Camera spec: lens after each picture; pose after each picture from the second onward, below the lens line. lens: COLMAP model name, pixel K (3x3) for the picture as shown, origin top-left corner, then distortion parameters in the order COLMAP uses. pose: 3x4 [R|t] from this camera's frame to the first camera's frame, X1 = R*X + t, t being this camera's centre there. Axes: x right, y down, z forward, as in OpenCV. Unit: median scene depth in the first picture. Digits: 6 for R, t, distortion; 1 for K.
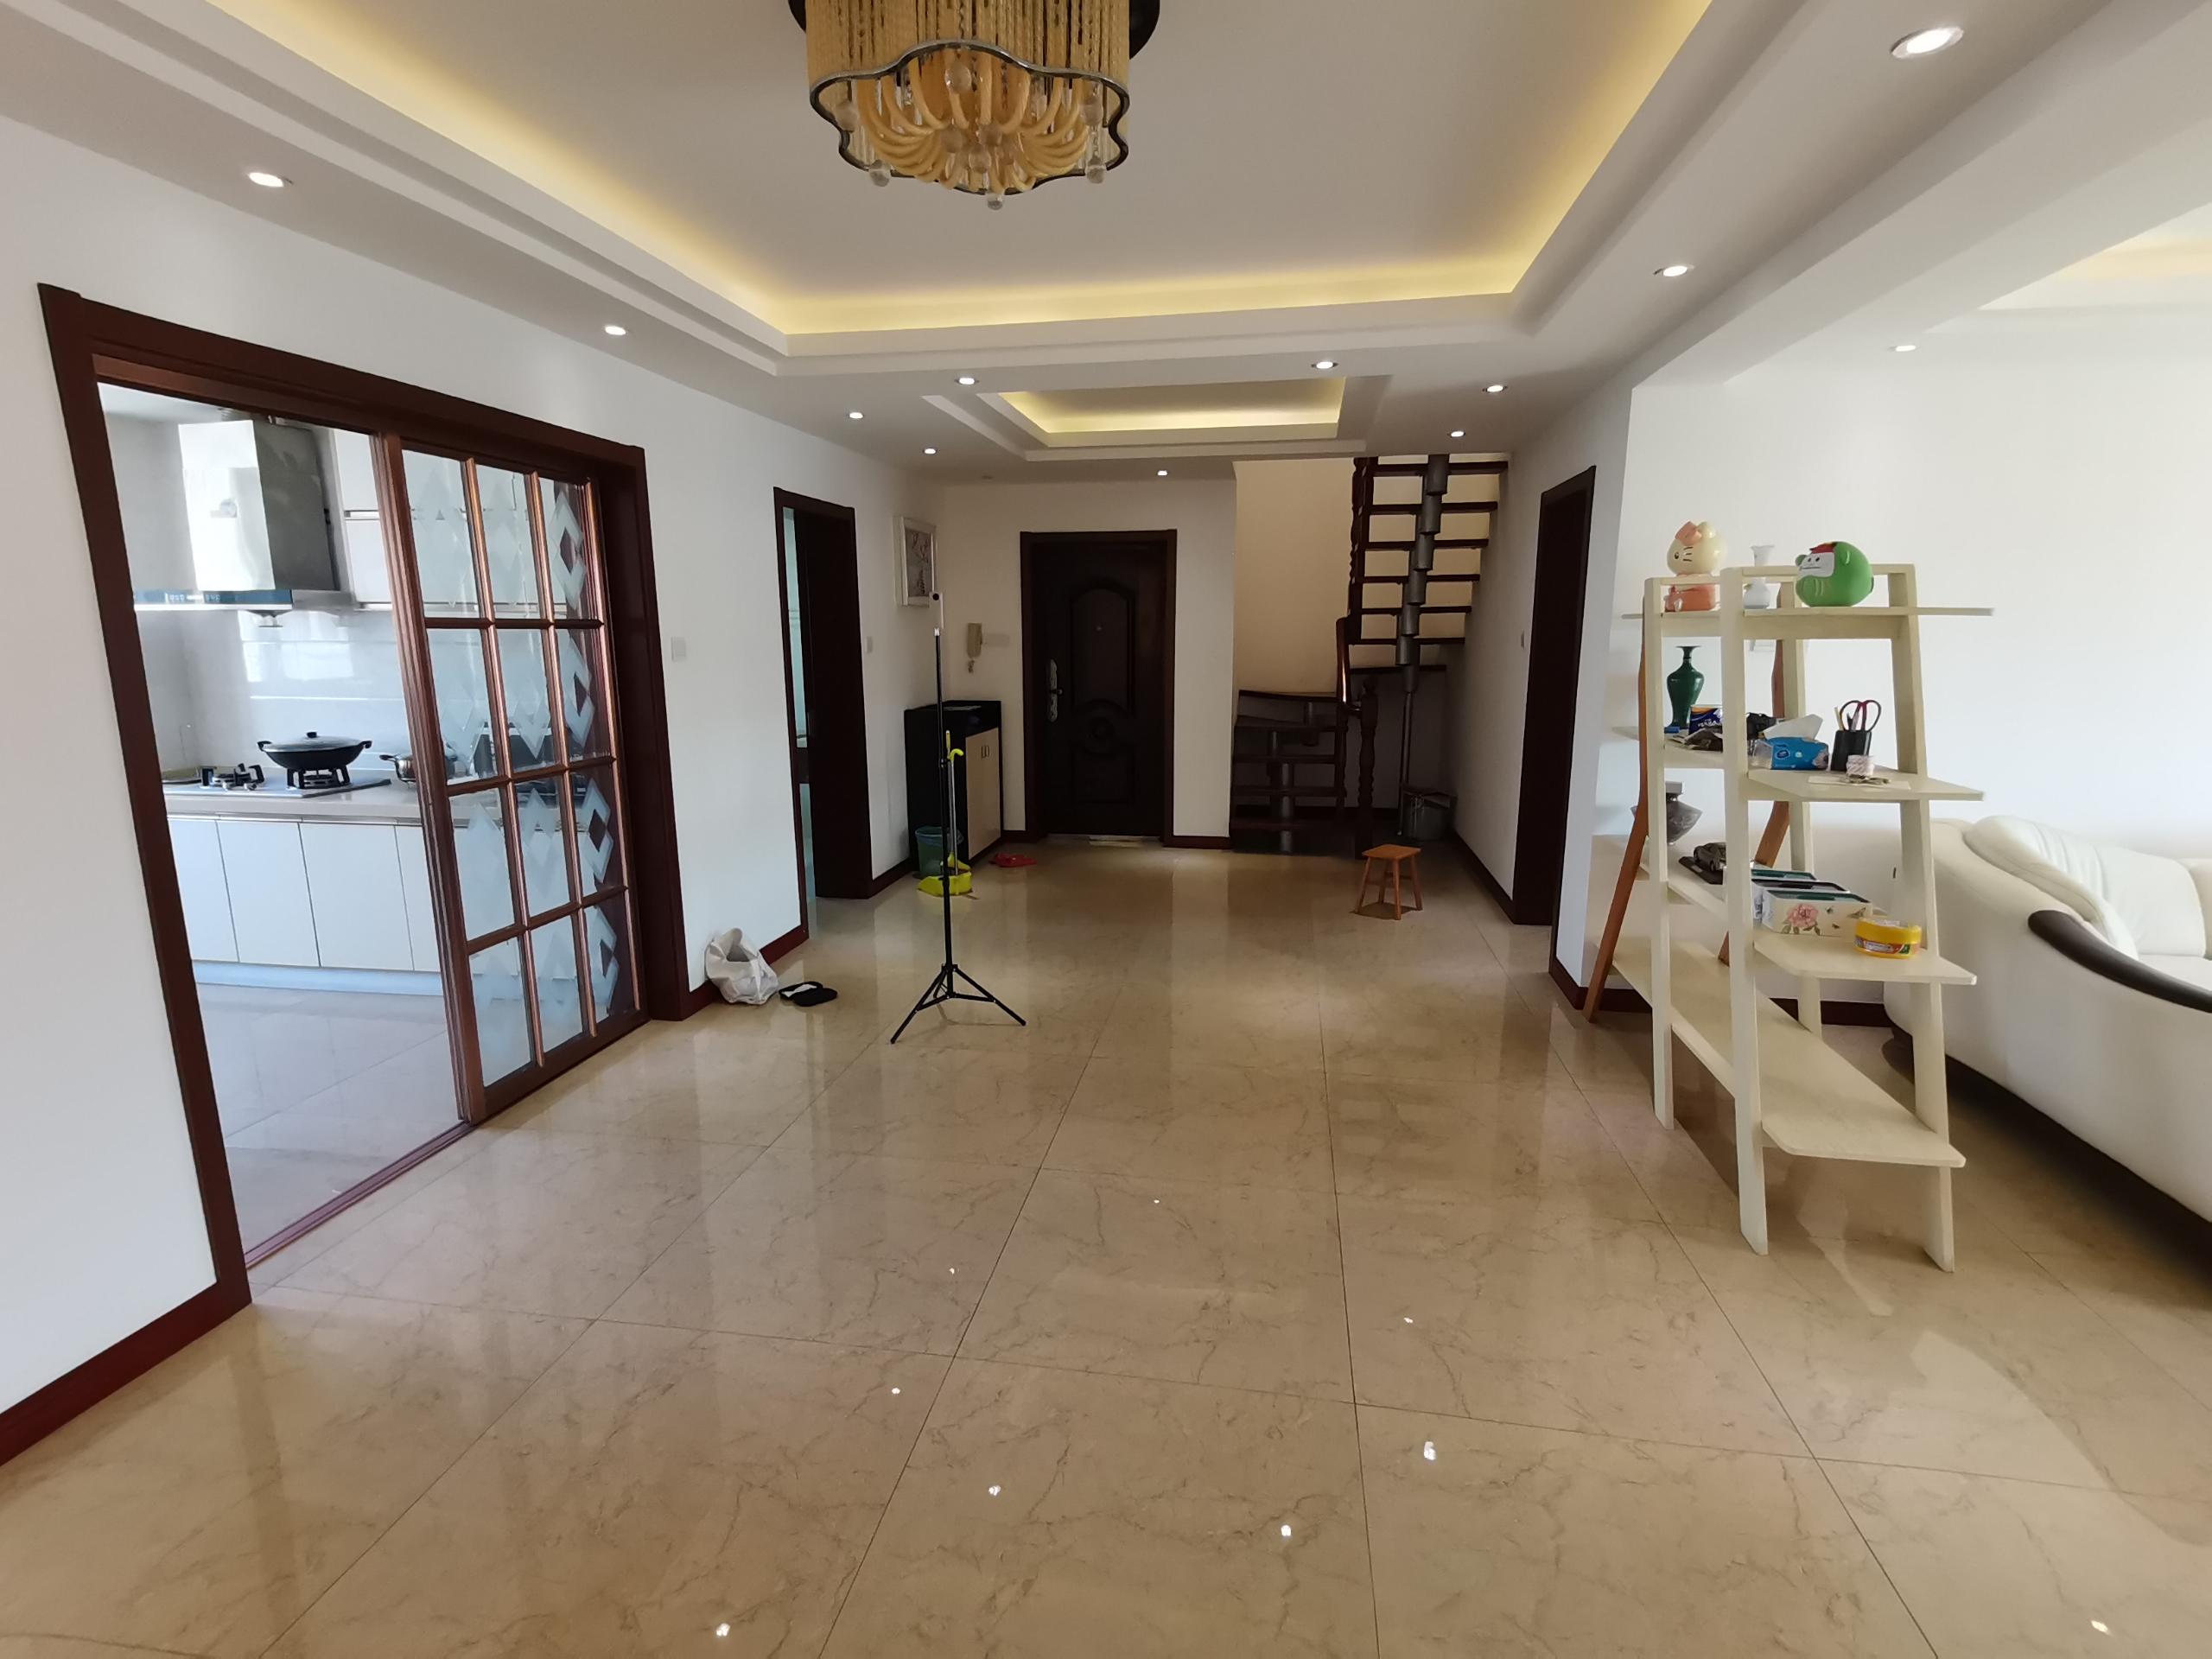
lens RADIAL K [[1086.8, 0, 1091.7], [0, 1086.8, 826.3], [0, 0, 1]] dist [0.046913, -0.018821]
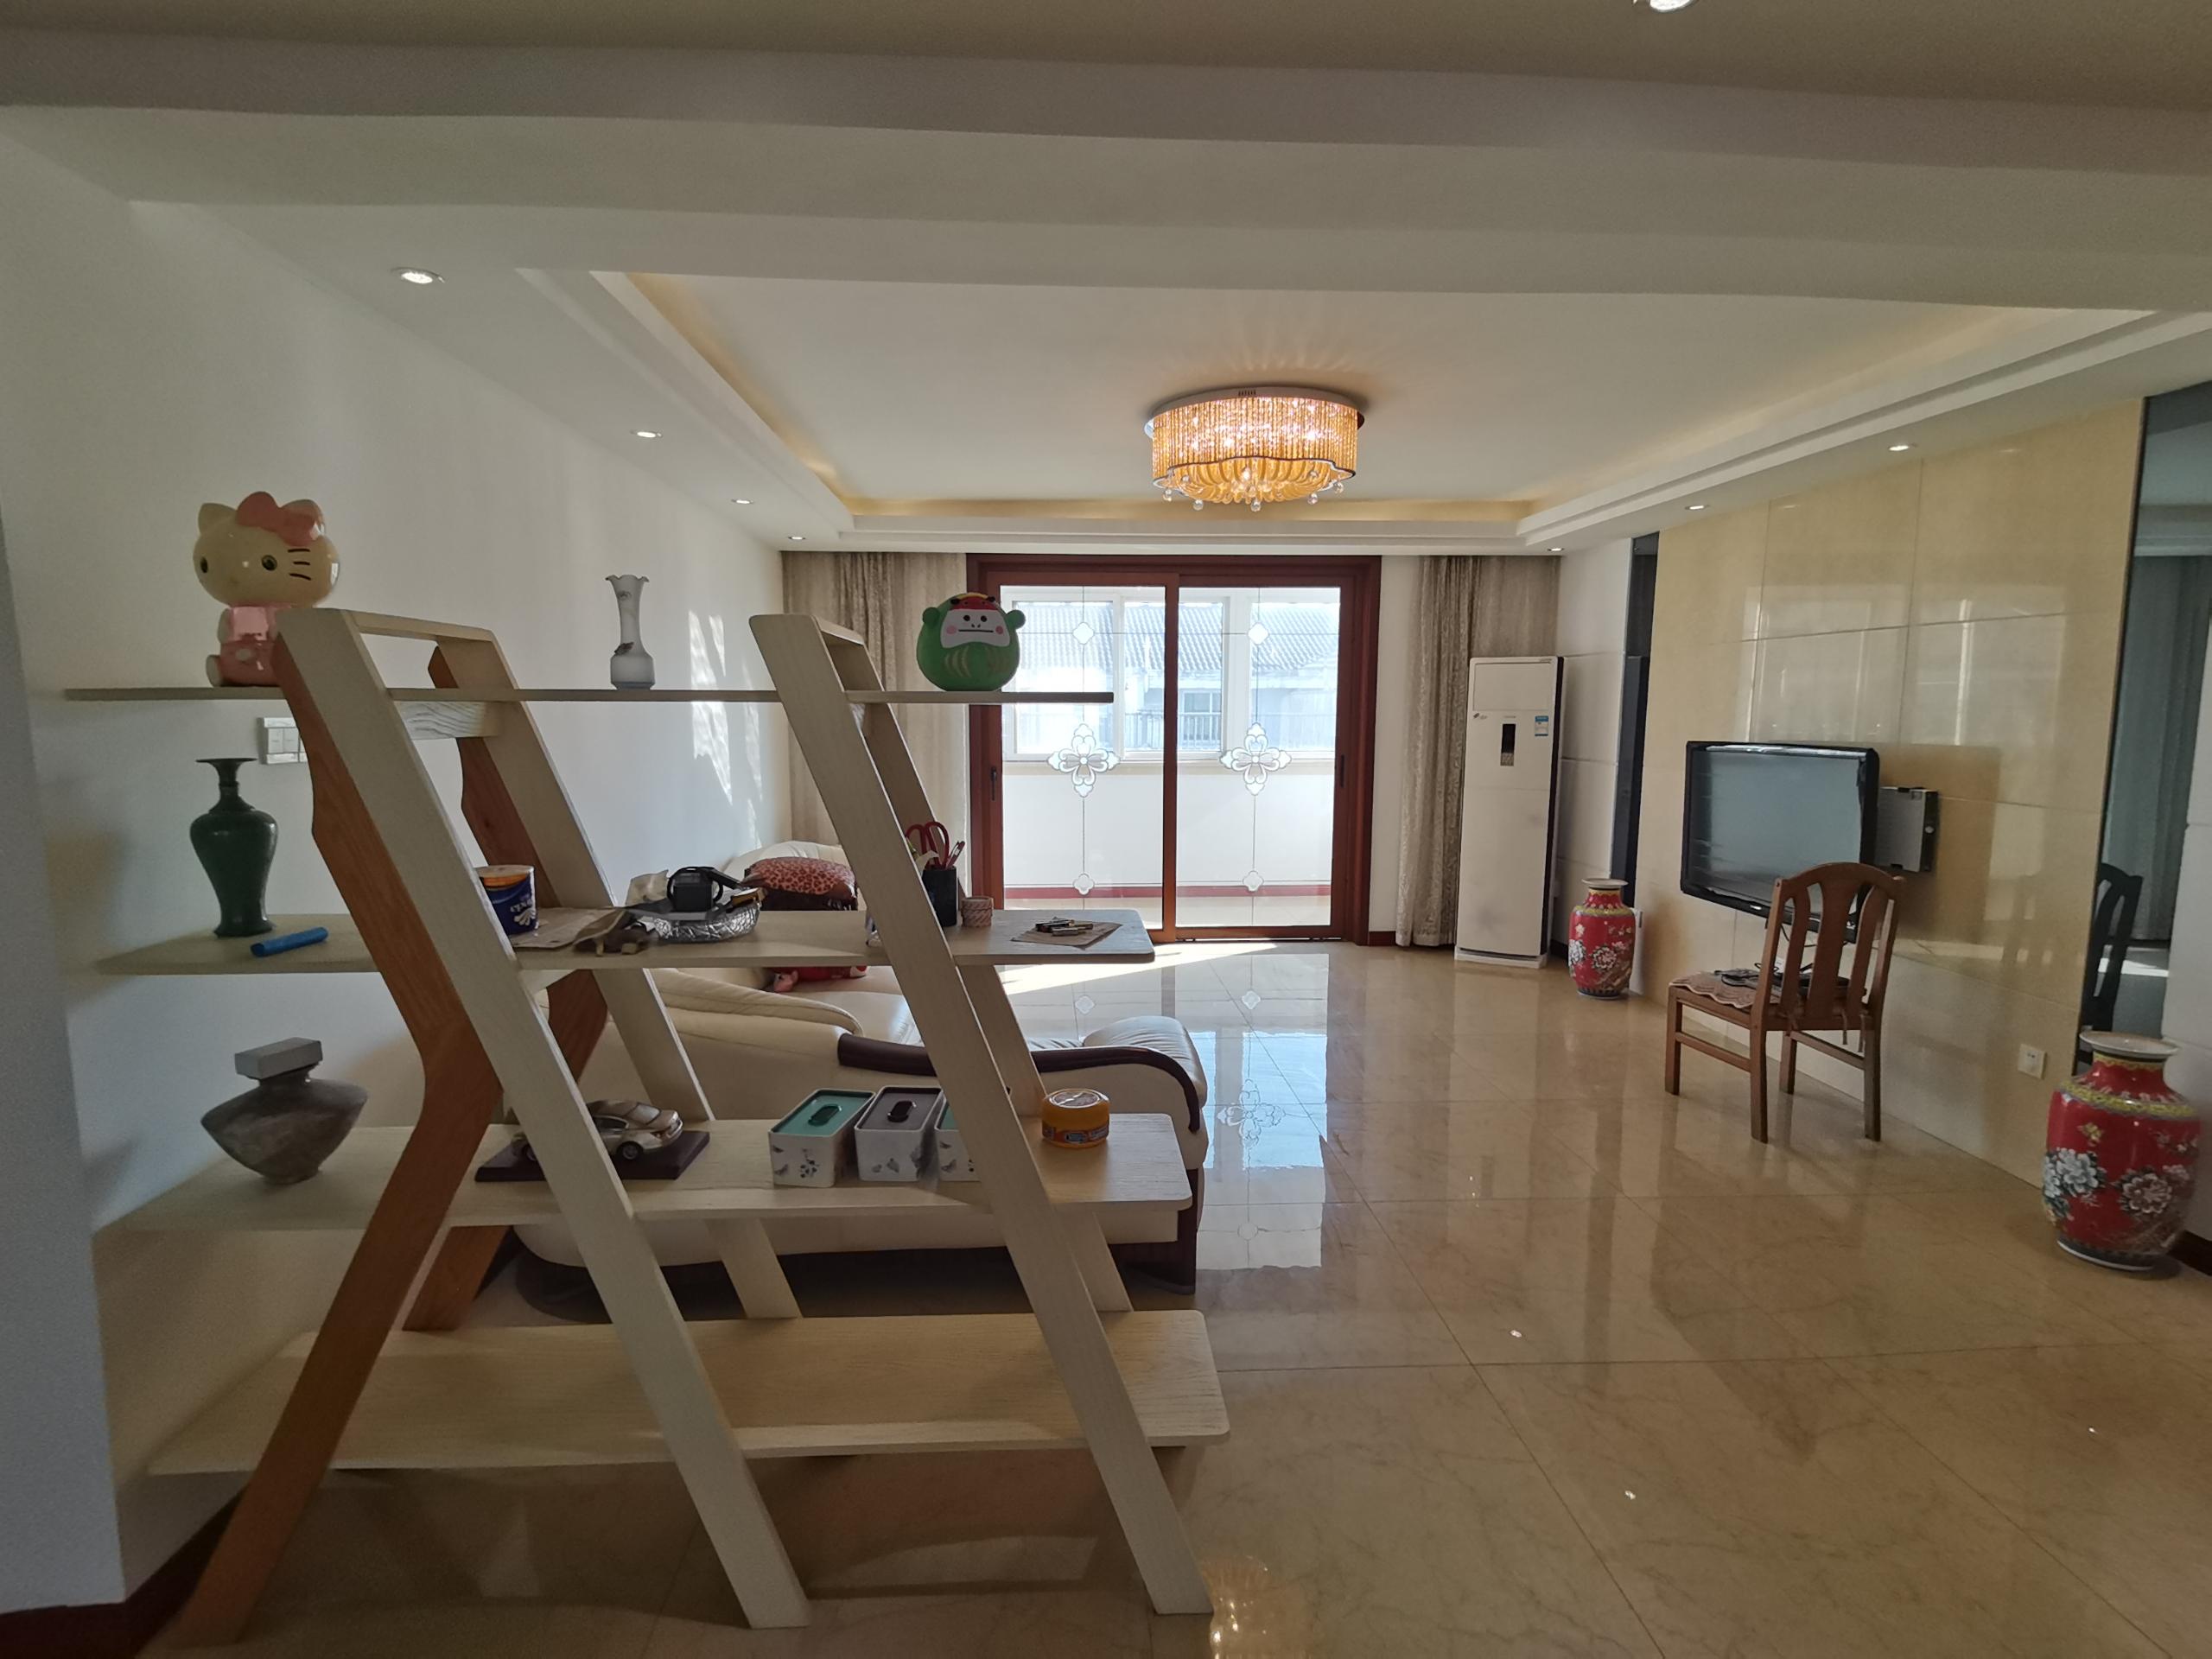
lens RADIAL K [[1086.8, 0, 1107.4], [0, 1086.8, 823.7], [0, 0, 1]] dist [0.046913, -0.018821]
pose [[-0.231294, -0.111130, 0.966516, 0.000028], [0.178893, 0.971657, 0.154532, -0.143891], [-0.956295, 0.208646, -0.204858, 0.748656]]
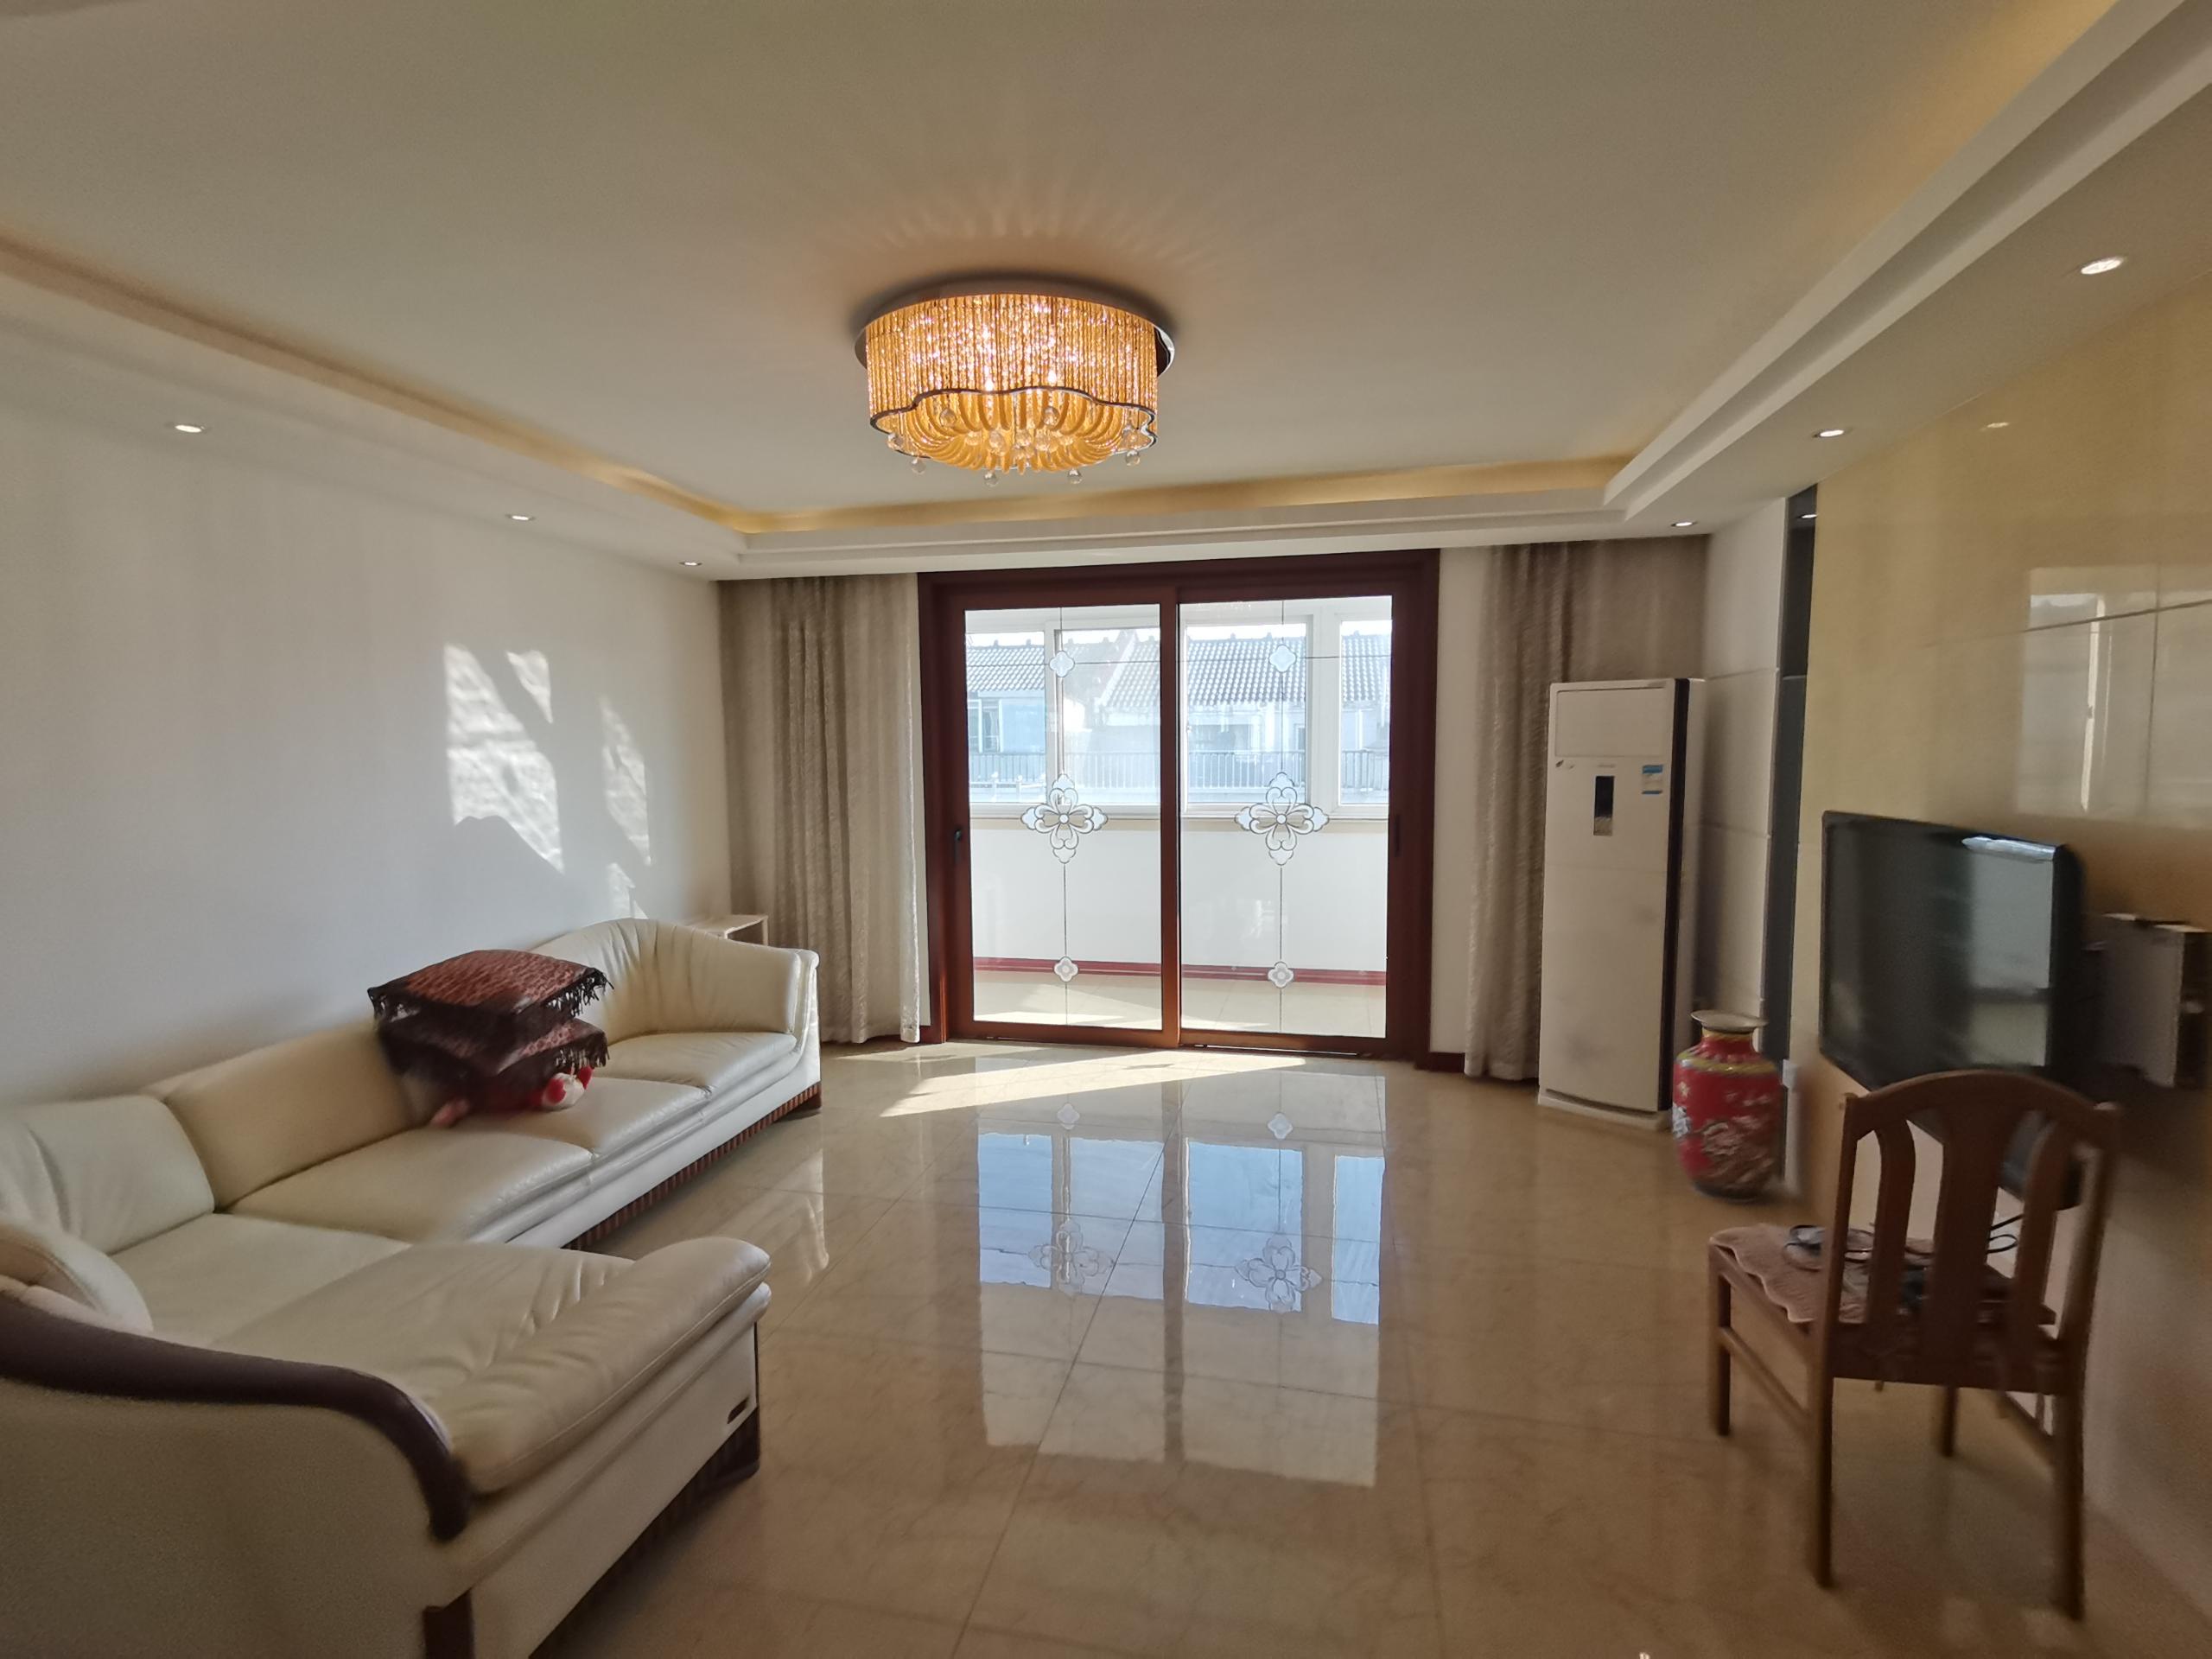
lens RADIAL K [[1086.8, 0, 1100.8], [0, 1086.8, 822.2], [0, 0, 1]] dist [0.046913, -0.018821]
pose [[0.055403, -0.078011, 0.995412, 0.081999], [0.191756, 0.979216, 0.066068, -0.118978], [-0.979878, 0.187216, 0.069211, 0.604982]]
